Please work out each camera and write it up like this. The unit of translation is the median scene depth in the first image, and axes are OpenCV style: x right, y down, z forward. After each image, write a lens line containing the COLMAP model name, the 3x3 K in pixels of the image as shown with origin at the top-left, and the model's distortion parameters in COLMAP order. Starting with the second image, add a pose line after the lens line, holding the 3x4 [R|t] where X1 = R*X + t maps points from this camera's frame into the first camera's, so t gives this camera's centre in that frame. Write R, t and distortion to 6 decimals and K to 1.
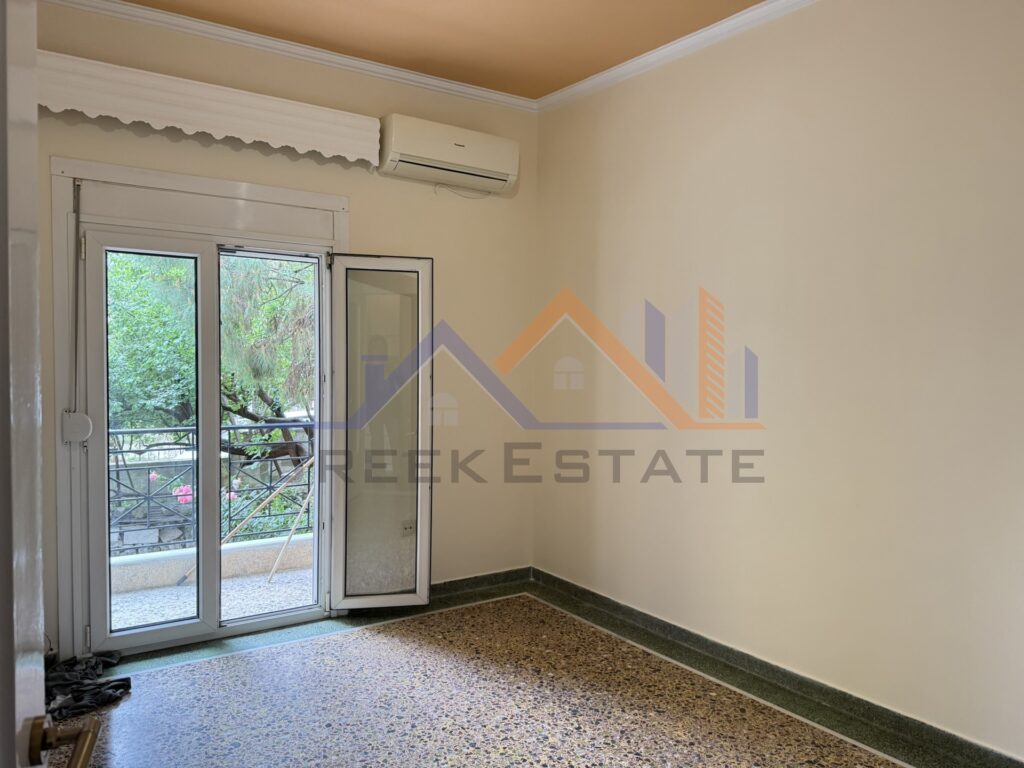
lens RADIAL K [[722.9, 0, 516.7], [0, 722.9, 382.4], [0, 0, 1]] dist [0.111575, -0.042971]
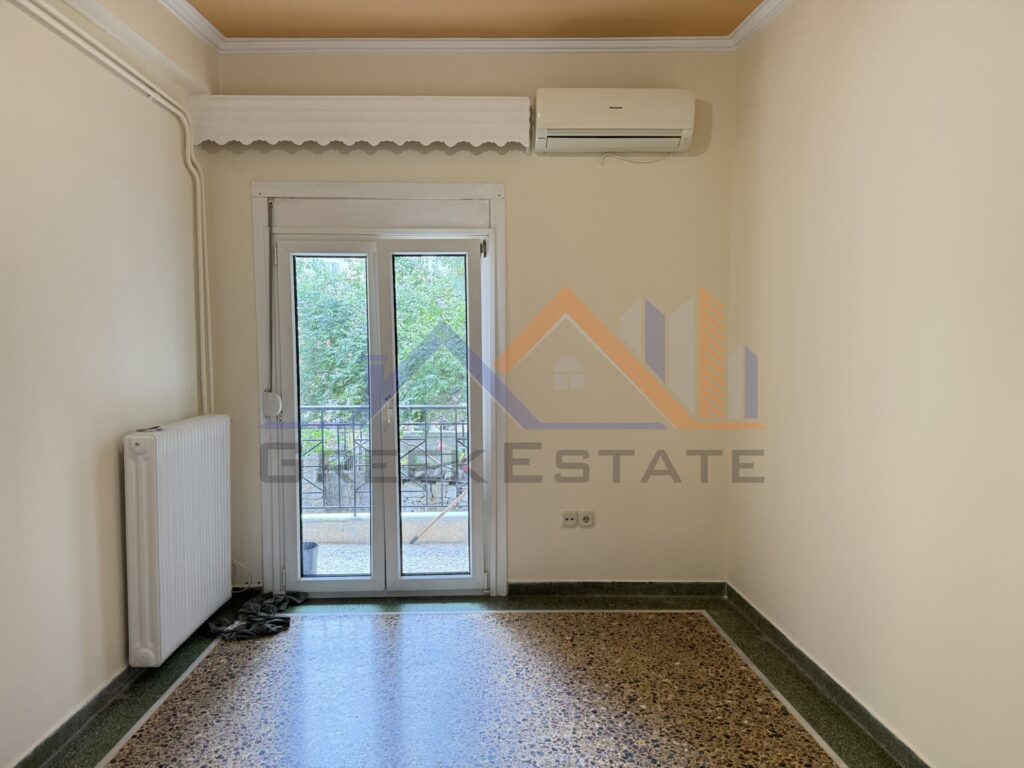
lens RADIAL K [[722.9, 0, 506.5], [0, 722.9, 376.9], [0, 0, 1]] dist [0.111575, -0.042971]
pose [[0.859062, 0.008274, -0.511804, 0.326291], [-0.003420, 0.999940, 0.010424, 0.003115], [0.511859, -0.007205, 0.859039, 0.165374]]
